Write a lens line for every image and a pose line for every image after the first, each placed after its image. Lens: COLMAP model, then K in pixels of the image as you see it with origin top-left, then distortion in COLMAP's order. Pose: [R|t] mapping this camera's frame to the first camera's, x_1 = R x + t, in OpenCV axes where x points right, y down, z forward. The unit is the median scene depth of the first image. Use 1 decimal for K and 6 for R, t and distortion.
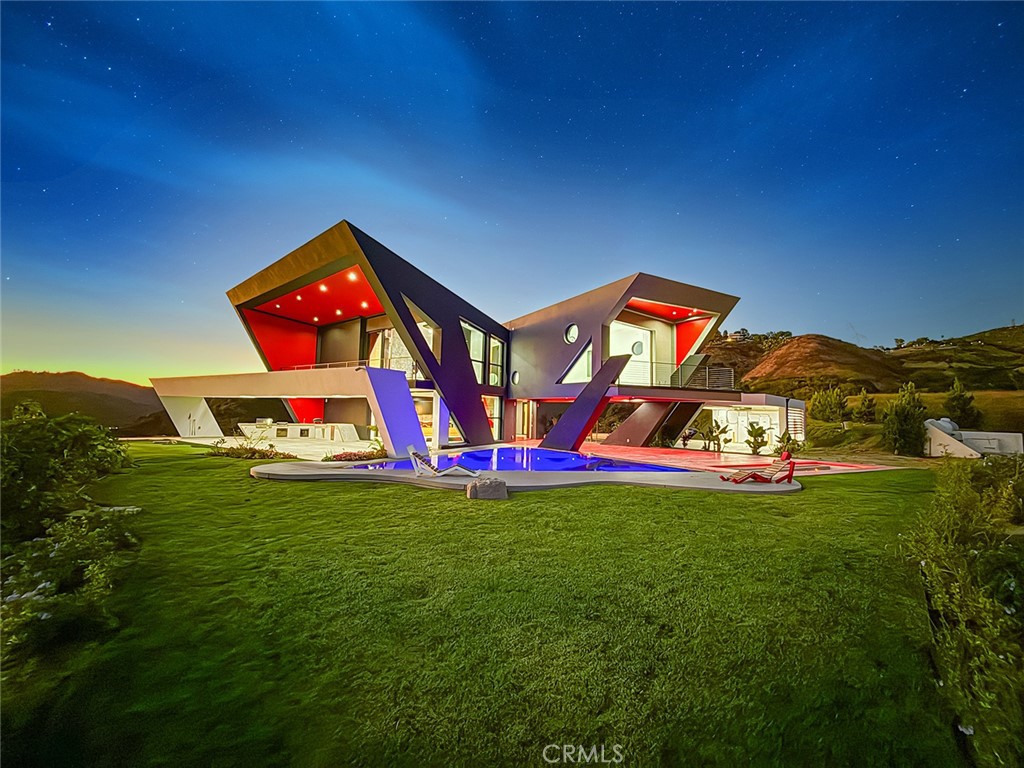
lens RADIAL K [[411.8, 0, 515.4], [0, 411.8, 385.0], [0, 0, 1]] dist [0.002188, 0.000097]
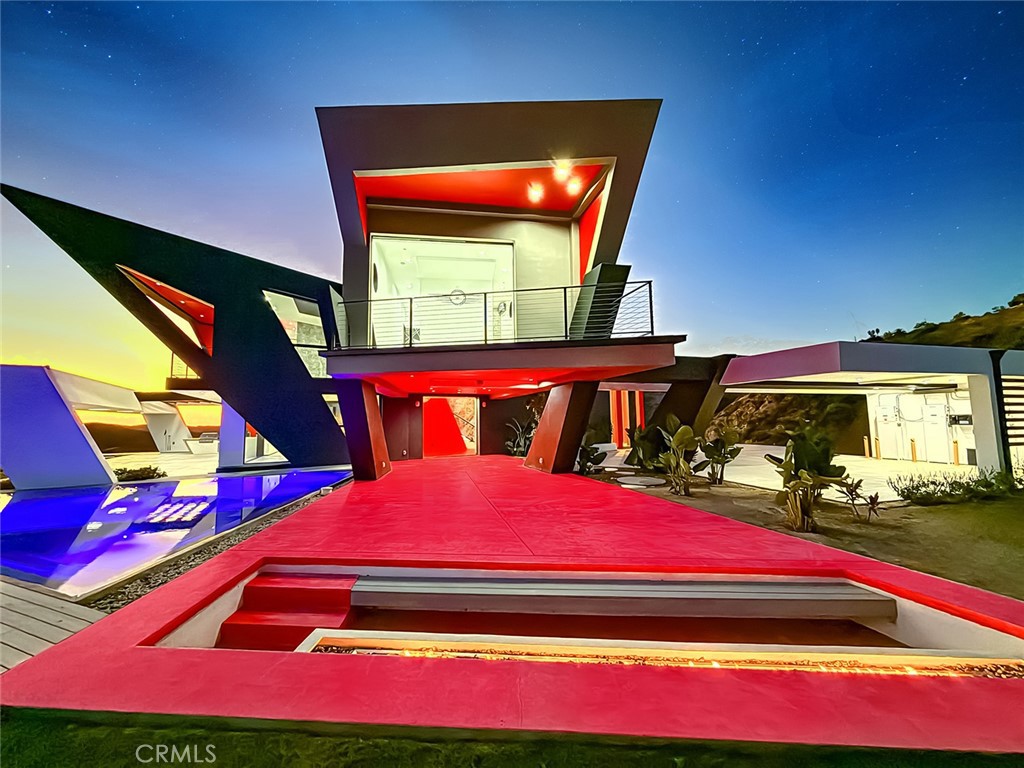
lens RADIAL K [[411.8, 0, 512.2], [0, 411.8, 381.6], [0, 0, 1]] dist [0.002188, 0.000097]
pose [[0.865525, -0.078865, -0.494617, 0.548376], [0.068796, 0.996885, -0.038565, 0.053271], [0.496118, -0.000649, 0.868255, 0.548070]]
